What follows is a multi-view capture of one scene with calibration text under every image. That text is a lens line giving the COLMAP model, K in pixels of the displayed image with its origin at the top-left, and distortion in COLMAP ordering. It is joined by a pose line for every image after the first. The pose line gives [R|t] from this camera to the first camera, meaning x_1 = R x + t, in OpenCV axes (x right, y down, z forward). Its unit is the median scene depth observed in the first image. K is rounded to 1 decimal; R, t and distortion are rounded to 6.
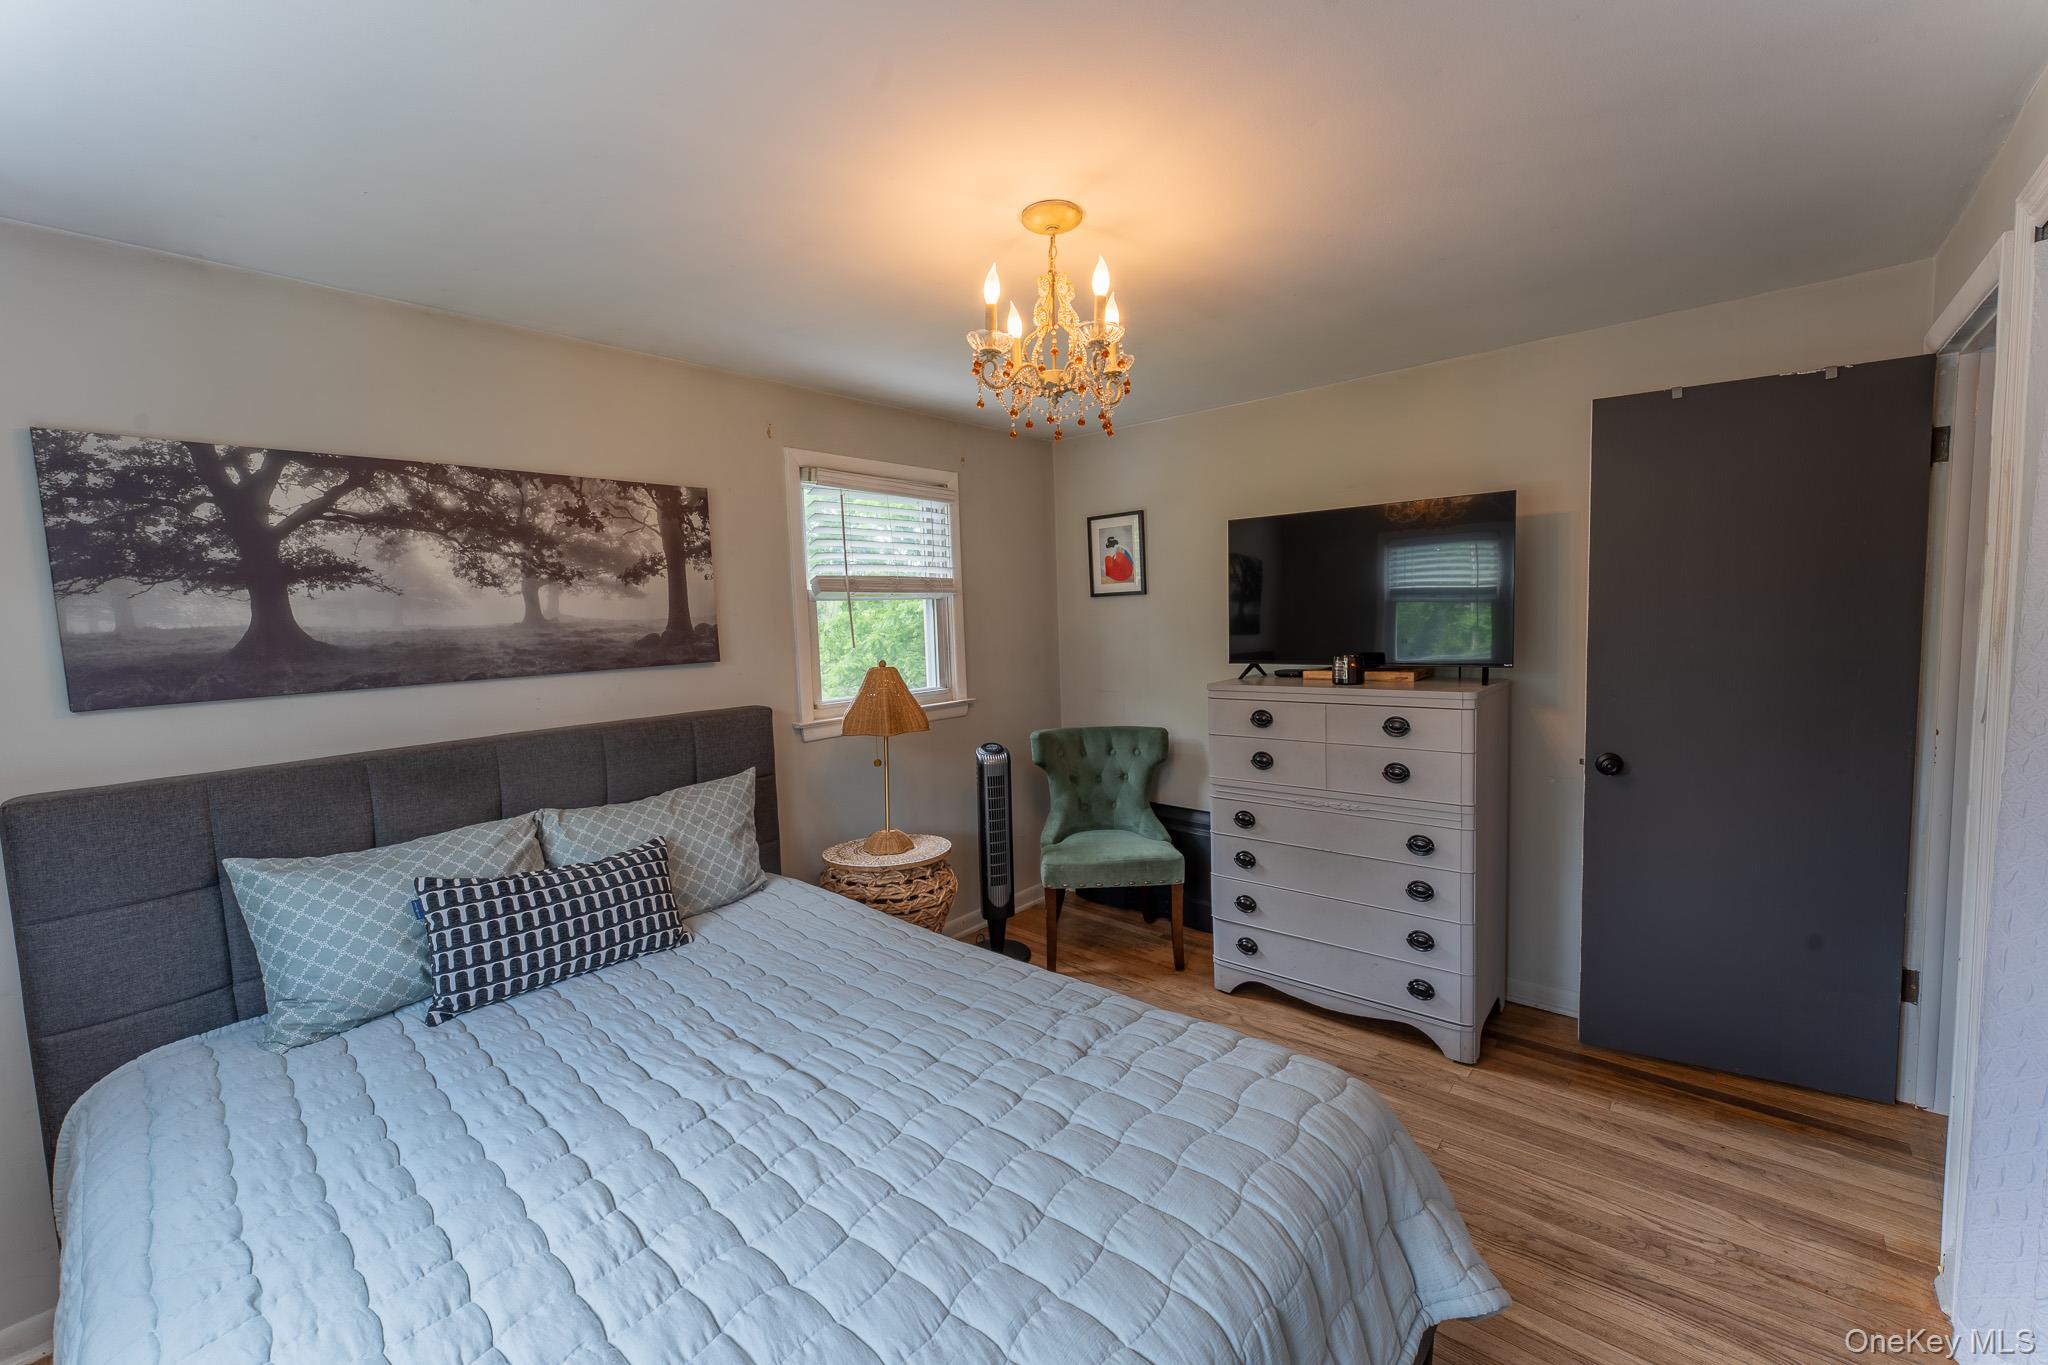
lens RADIAL K [[827.2, 0, 1022.5], [0, 827.2, 678.5], [0, 0, 1]] dist [0.000264, -0.000286]
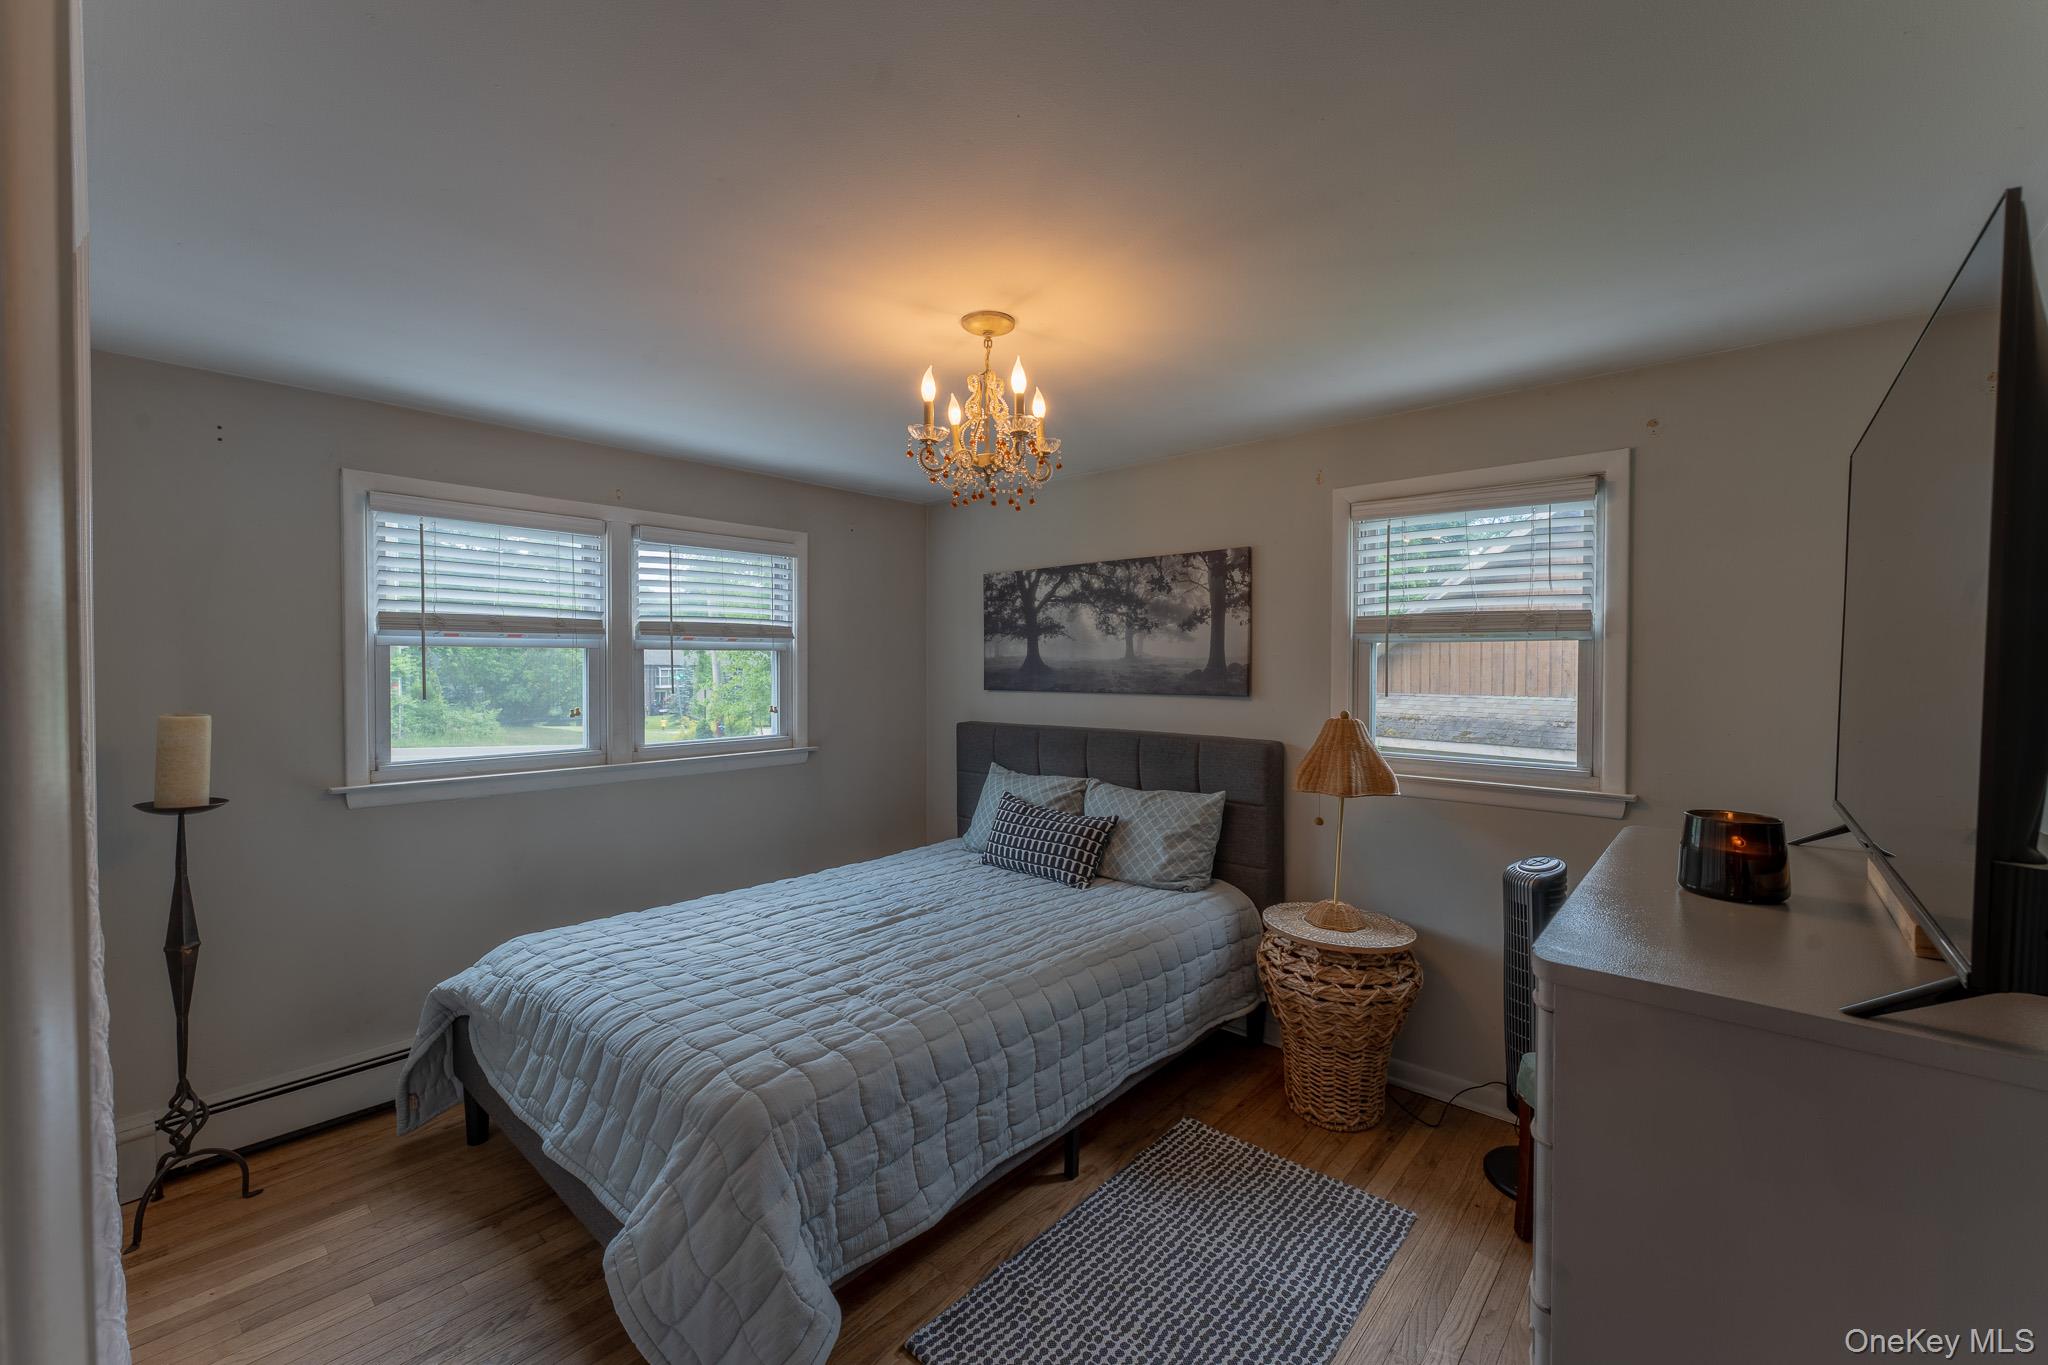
lens RADIAL K [[827.2, 0, 1022.0], [0, 827.2, 679.1], [0, 0, 1]] dist [0.000264, -0.000286]
pose [[-0.027731, 0.057282, -0.997973, 0.907463], [-0.079220, 0.995091, 0.059318, -0.102366], [0.996471, 0.080705, -0.023057, 0.834593]]
